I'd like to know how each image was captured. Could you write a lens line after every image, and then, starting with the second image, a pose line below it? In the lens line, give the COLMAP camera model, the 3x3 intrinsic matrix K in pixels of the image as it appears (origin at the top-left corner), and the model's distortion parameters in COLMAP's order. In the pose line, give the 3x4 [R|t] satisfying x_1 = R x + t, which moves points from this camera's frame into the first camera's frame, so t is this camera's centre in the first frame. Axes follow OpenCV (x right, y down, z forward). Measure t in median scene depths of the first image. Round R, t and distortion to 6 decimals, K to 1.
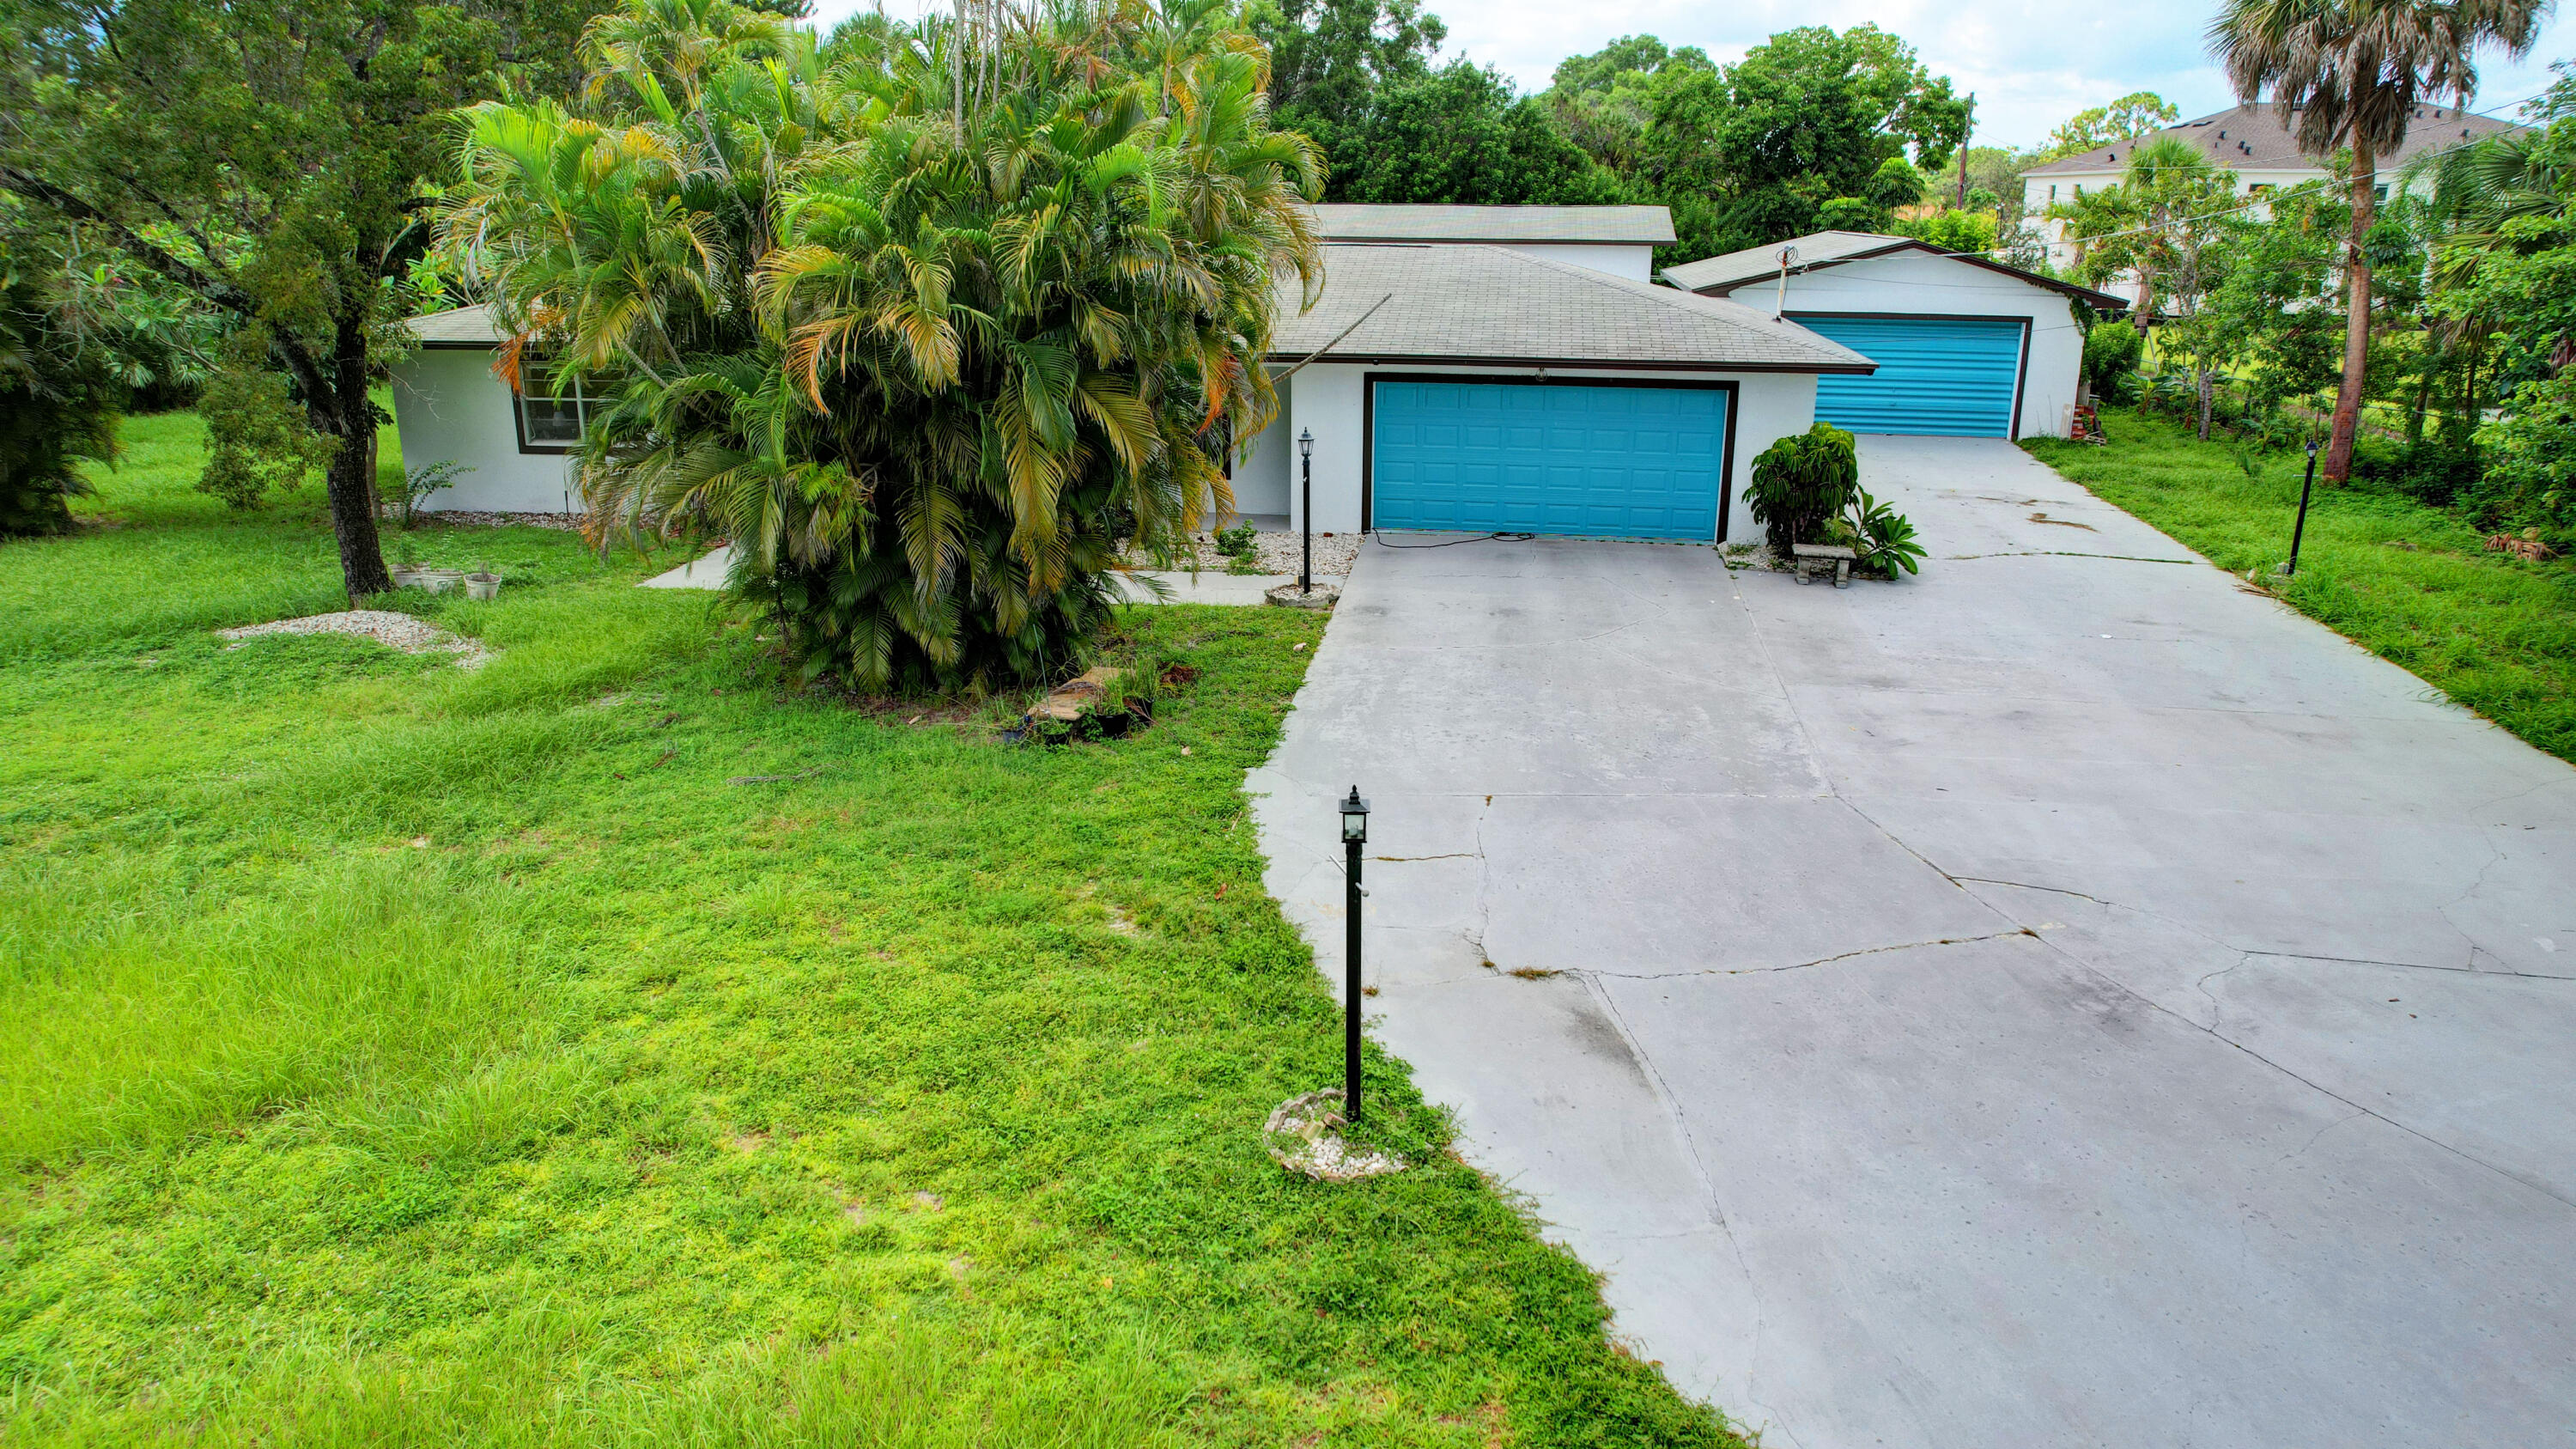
lens RADIAL K [[1672.0, 0, 1288.0], [0, 1672.0, 724.5], [0, 0, 1]] dist [-0.072532, 0.073293]
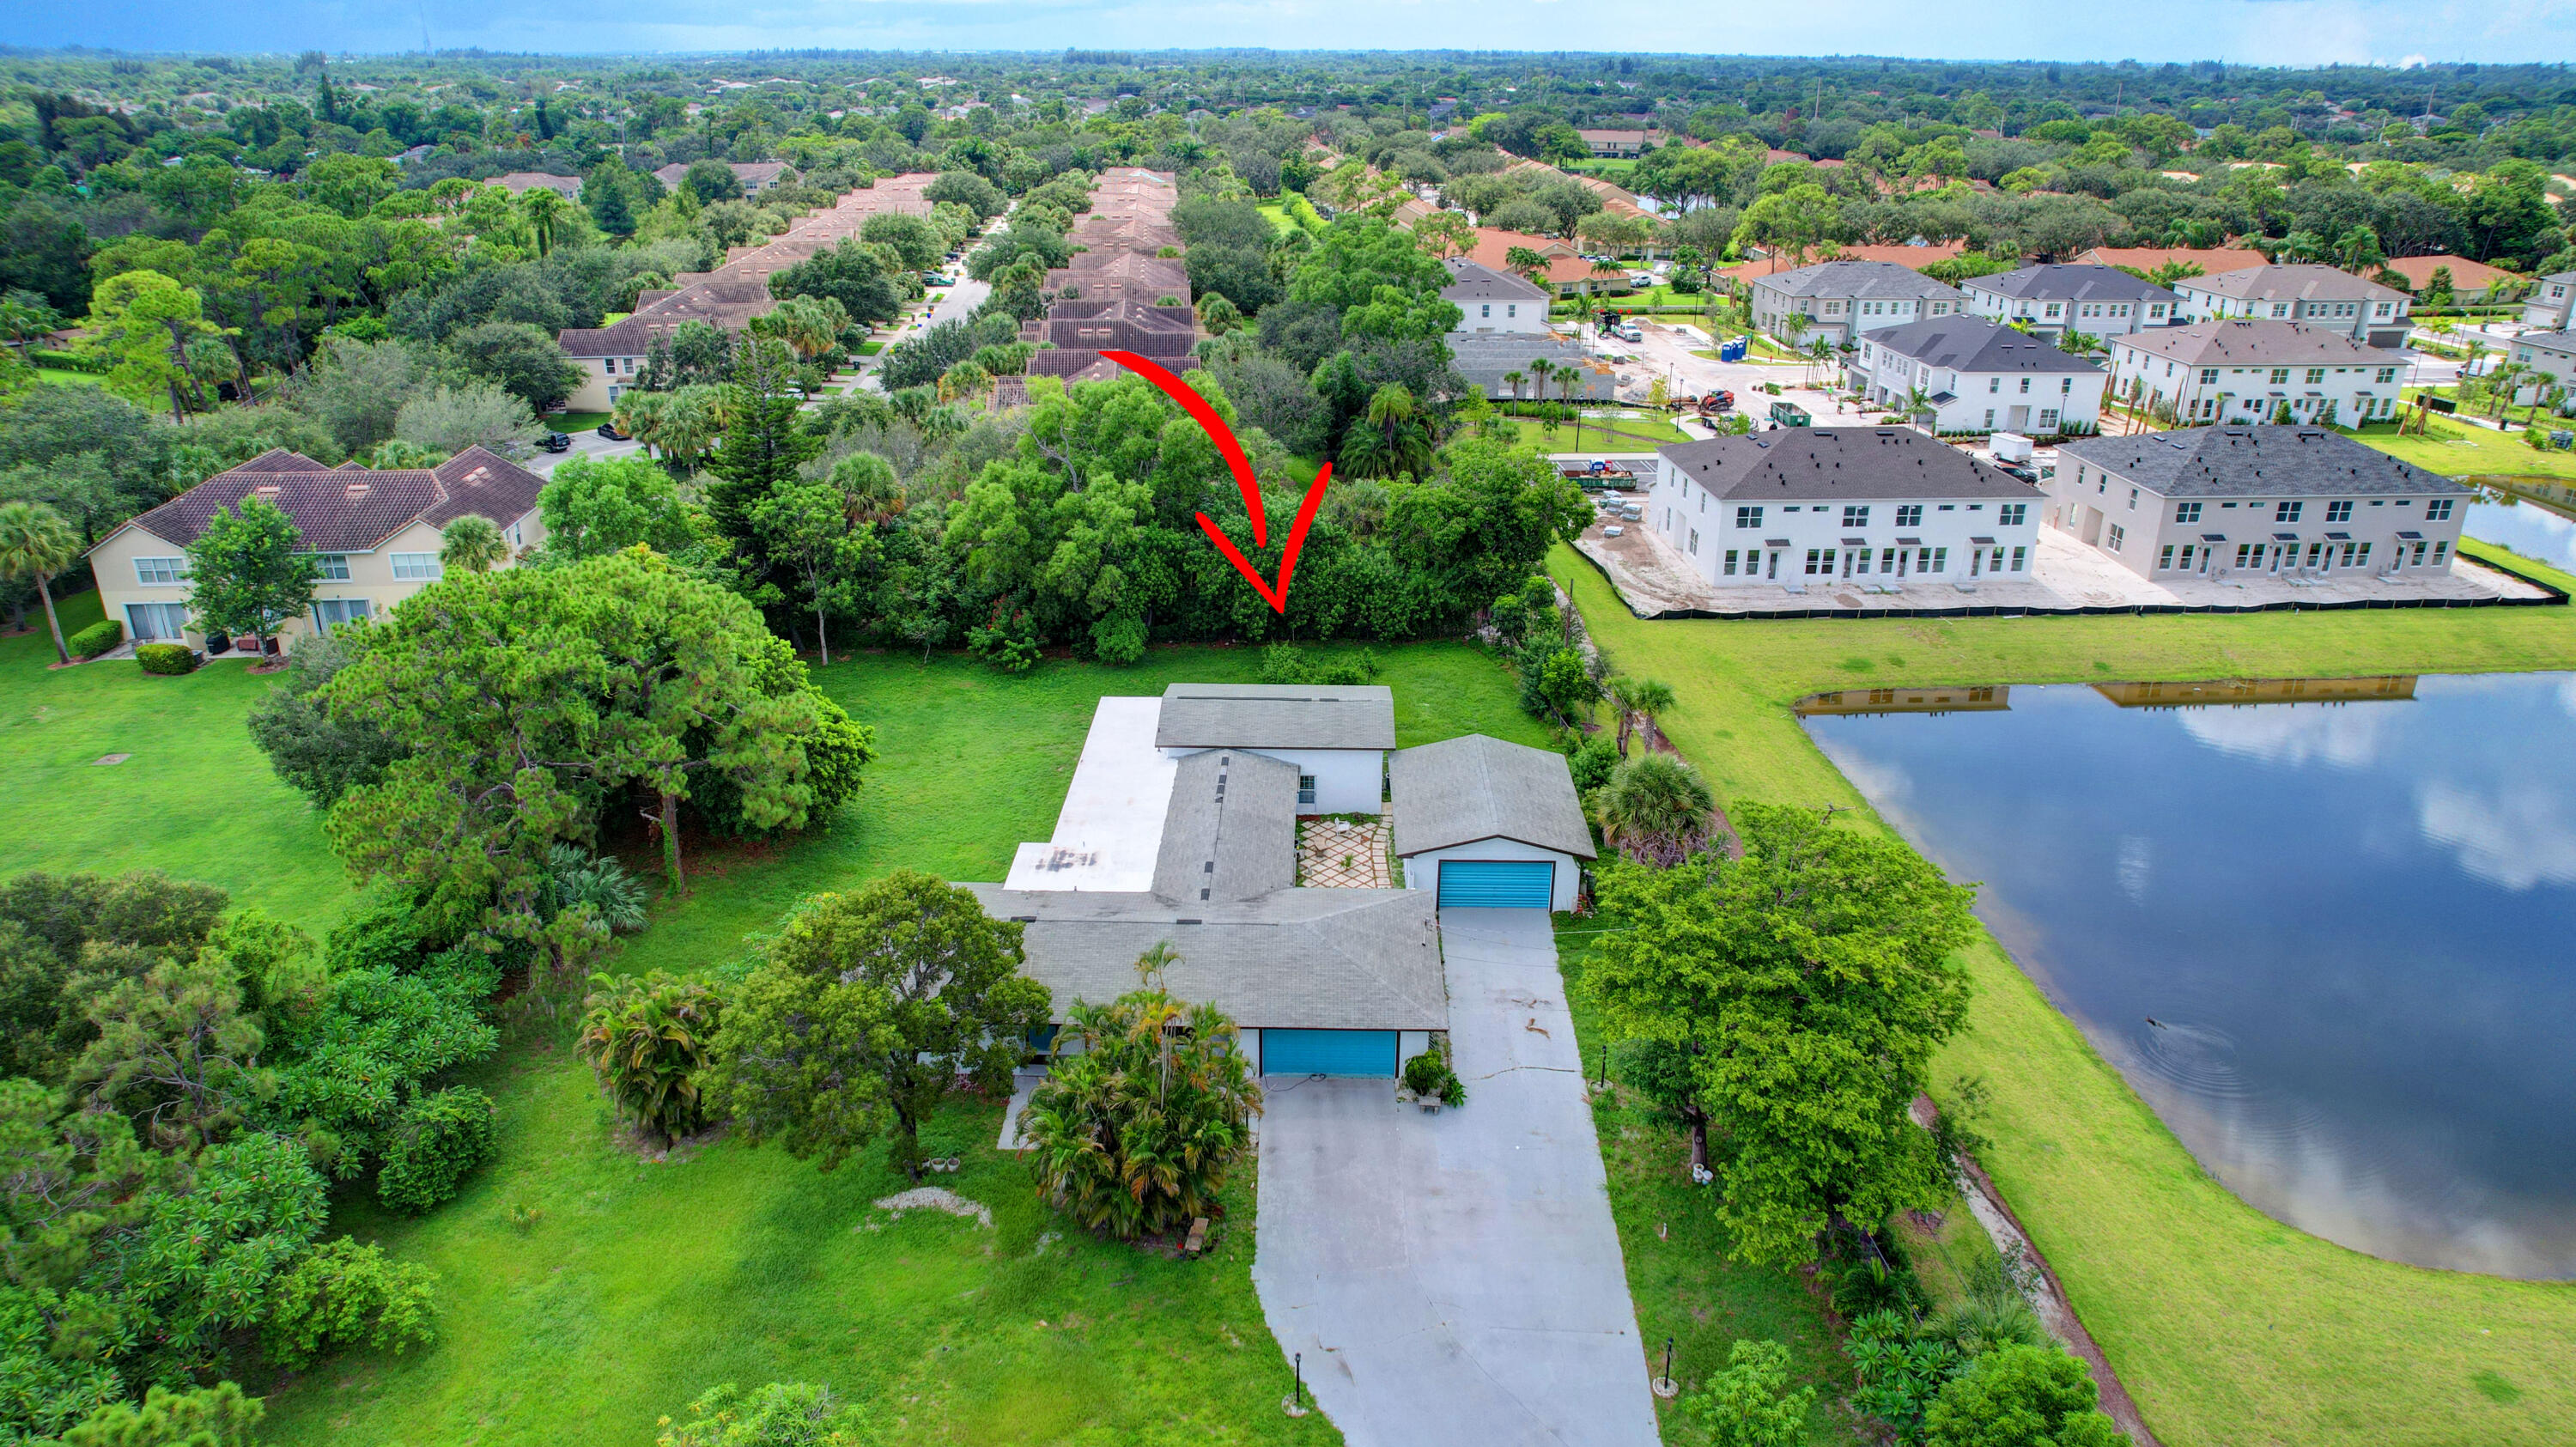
lens RADIAL K [[1671.8, 0, 1288.0], [0, 1671.8, 723.5], [0, 0, 1]] dist [-0.072532, 0.073293]
pose [[0.991674, -0.051723, 0.117930, -0.308684], [0.041855, 0.995530, 0.084670, -1.449669], [-0.121782, -0.079029, 0.989406, -2.483259]]
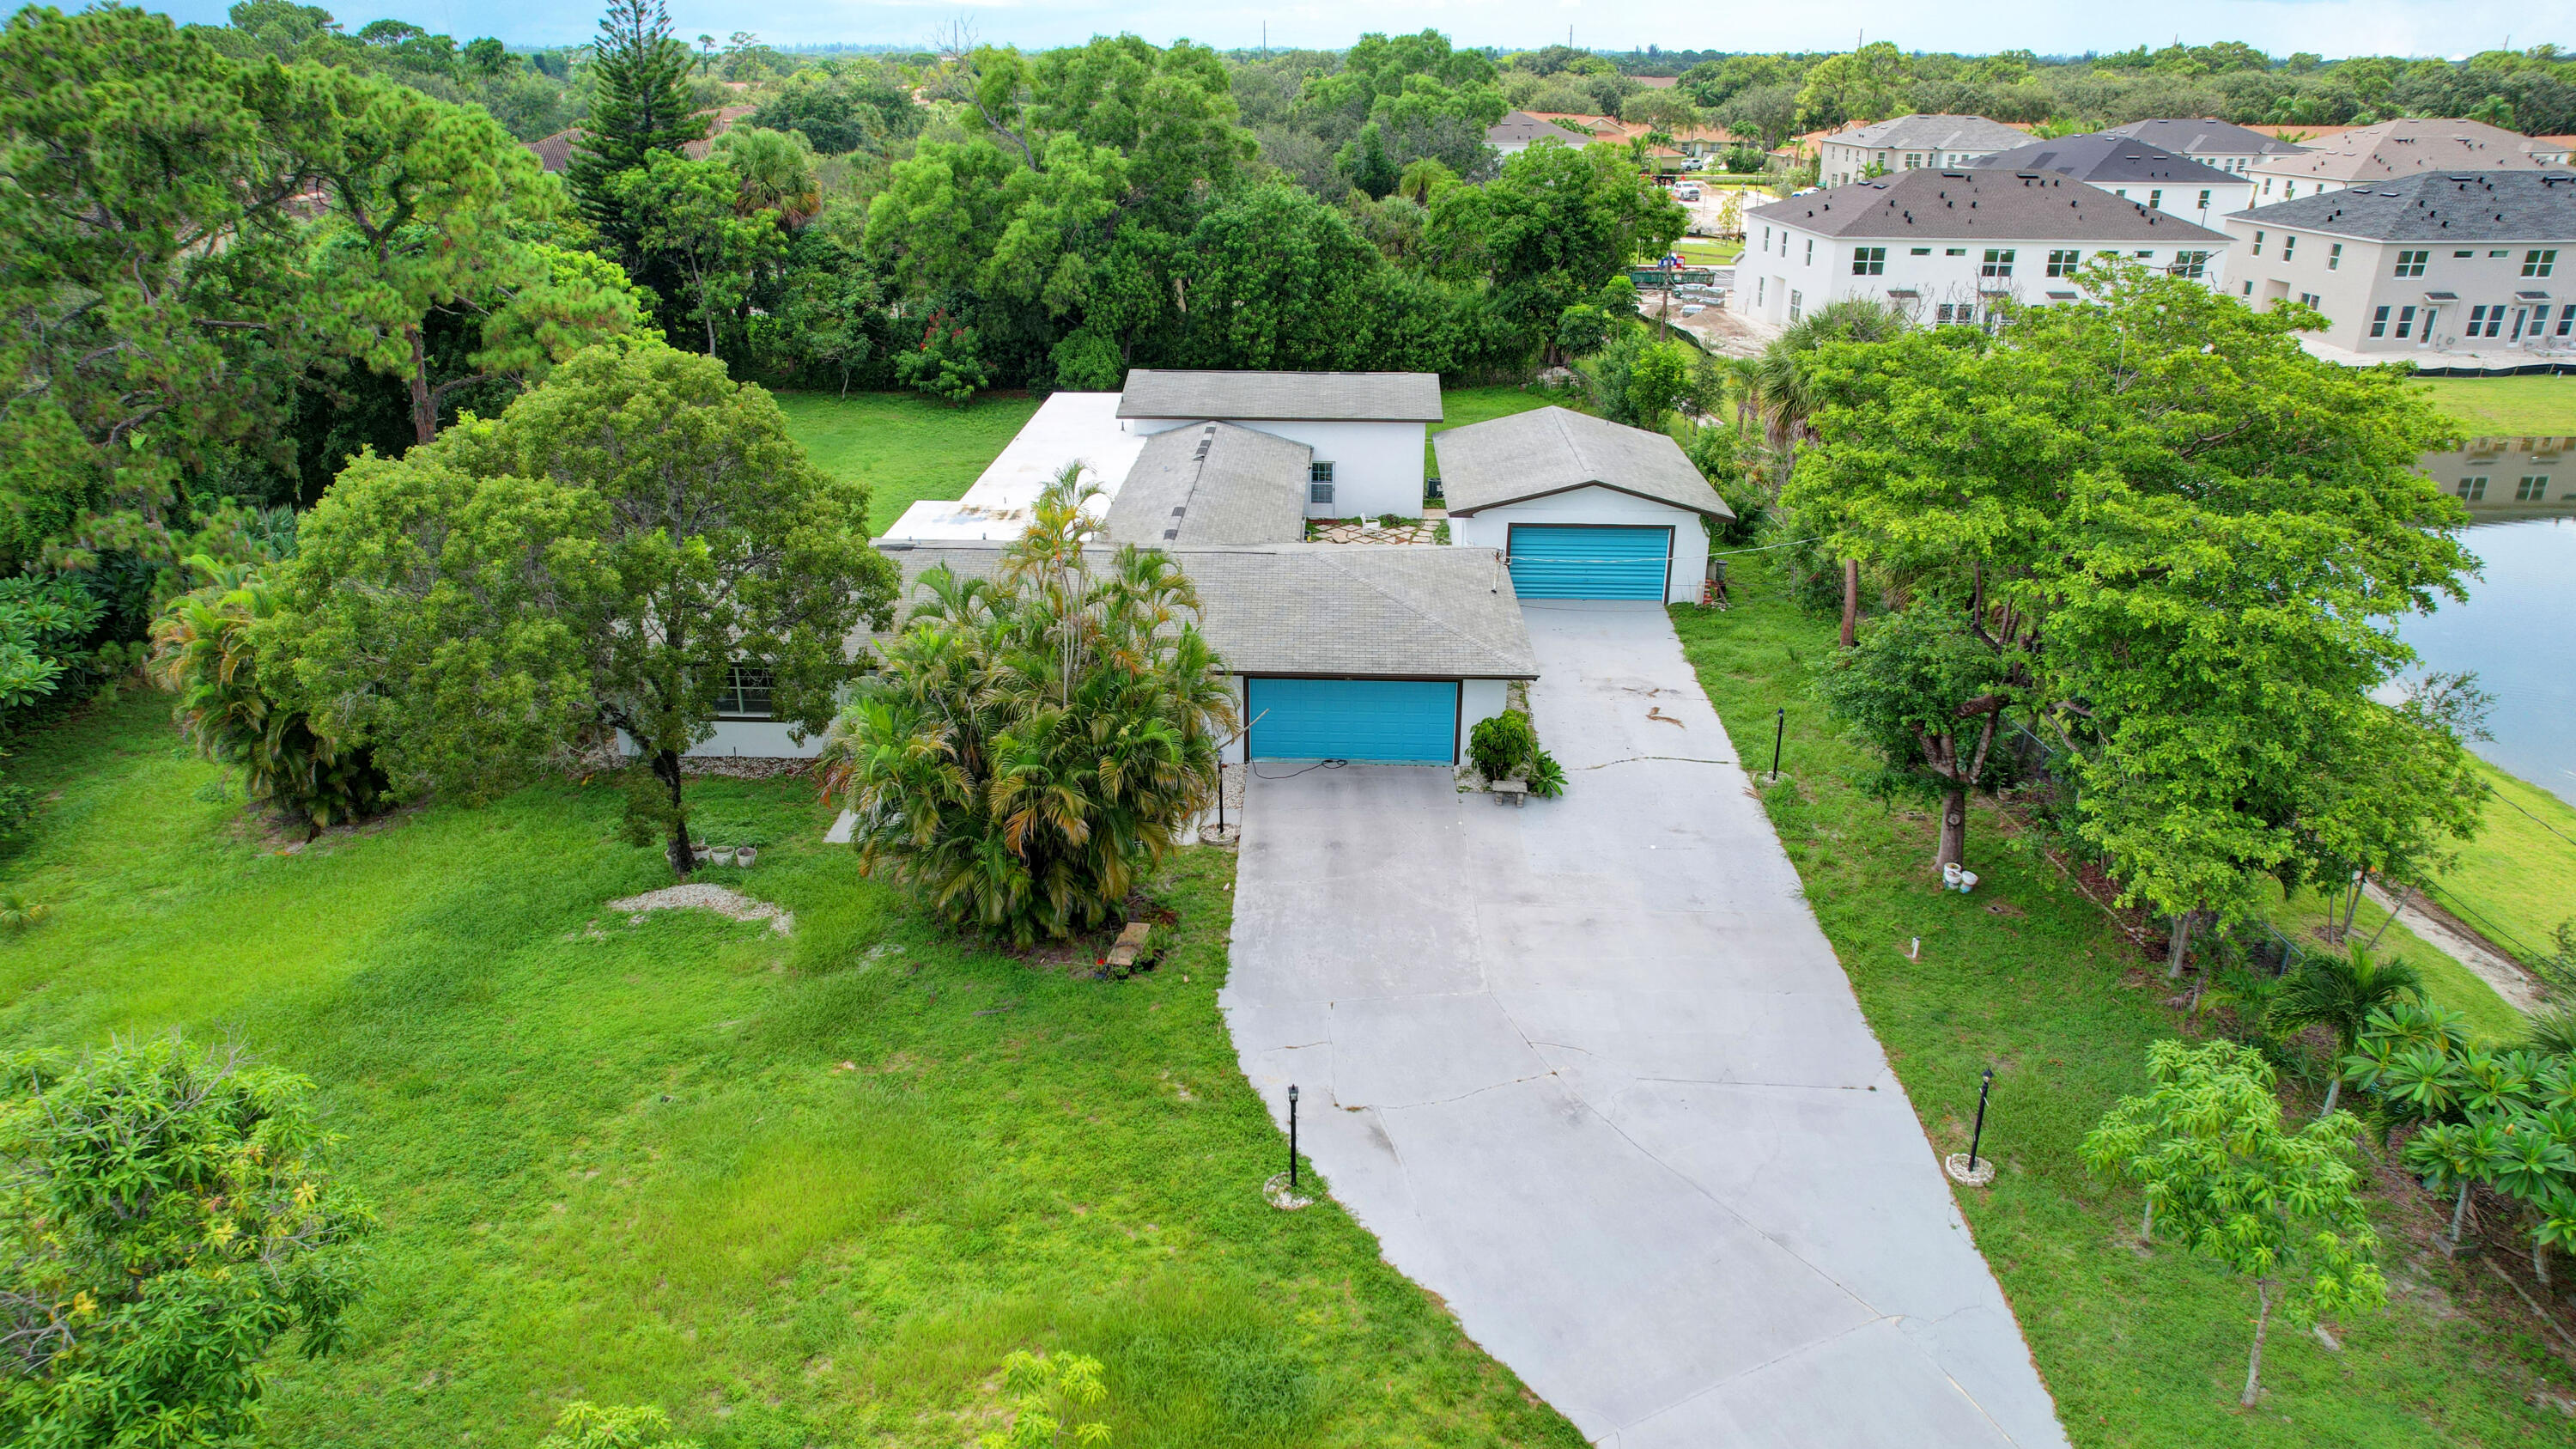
lens RADIAL K [[1672.0, 0, 1288.0], [0, 1672.0, 724.5], [0, 0, 1]] dist [-0.072532, 0.073293]
pose [[0.993266, -0.045214, 0.106669, -0.146389], [0.036506, 0.995945, 0.082222, -0.480522], [-0.109954, -0.077775, 0.990889, -1.080523]]
